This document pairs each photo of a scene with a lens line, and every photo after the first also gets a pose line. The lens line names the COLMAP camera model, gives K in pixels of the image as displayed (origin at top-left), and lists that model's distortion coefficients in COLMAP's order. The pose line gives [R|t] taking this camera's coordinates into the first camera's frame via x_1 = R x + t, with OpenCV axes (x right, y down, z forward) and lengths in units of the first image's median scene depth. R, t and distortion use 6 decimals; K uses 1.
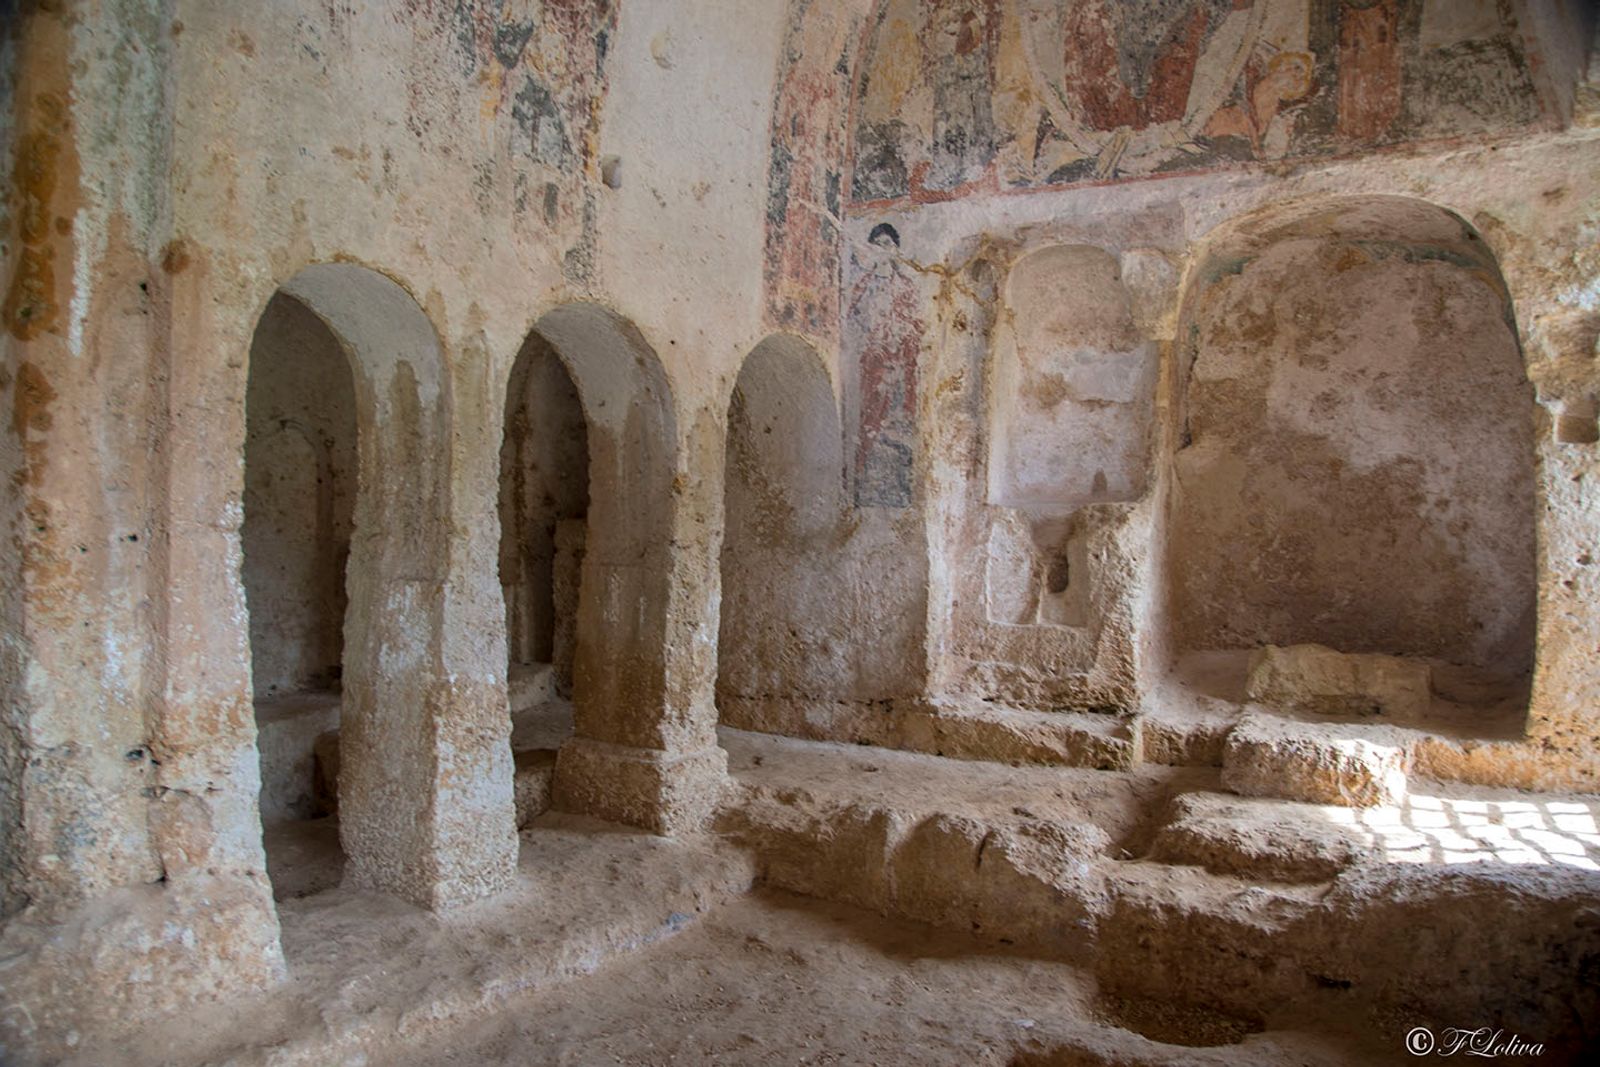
lens RADIAL K [[1209.7, 0, 793.8], [0, 1209.7, 575.9], [0, 0, 1]] dist [-0.131263, 0.120982]
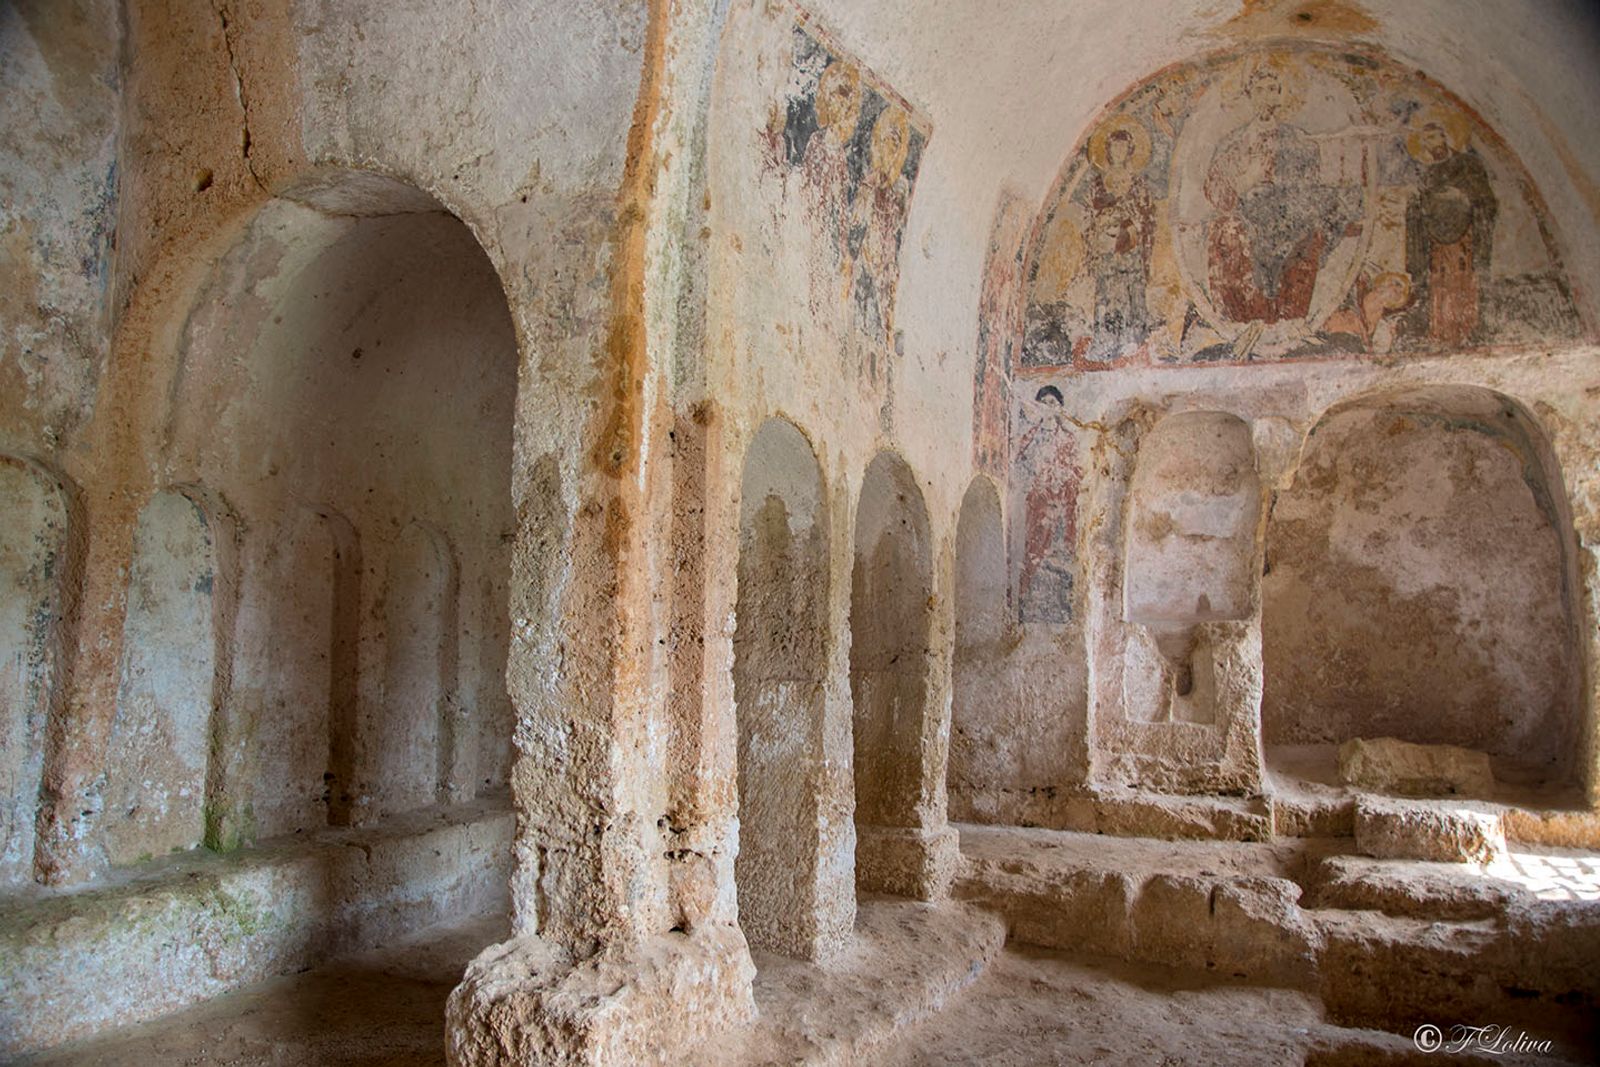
lens RADIAL K [[1209.7, 0, 793.8], [0, 1209.7, 575.9], [0, 0, 1]] dist [-0.131263, 0.120982]
pose [[0.991687, 0.018405, 0.127349, -0.371107], [-0.006518, 0.995632, -0.093142, 0.009782], [-0.128507, 0.091538, 0.987475, -0.153898]]
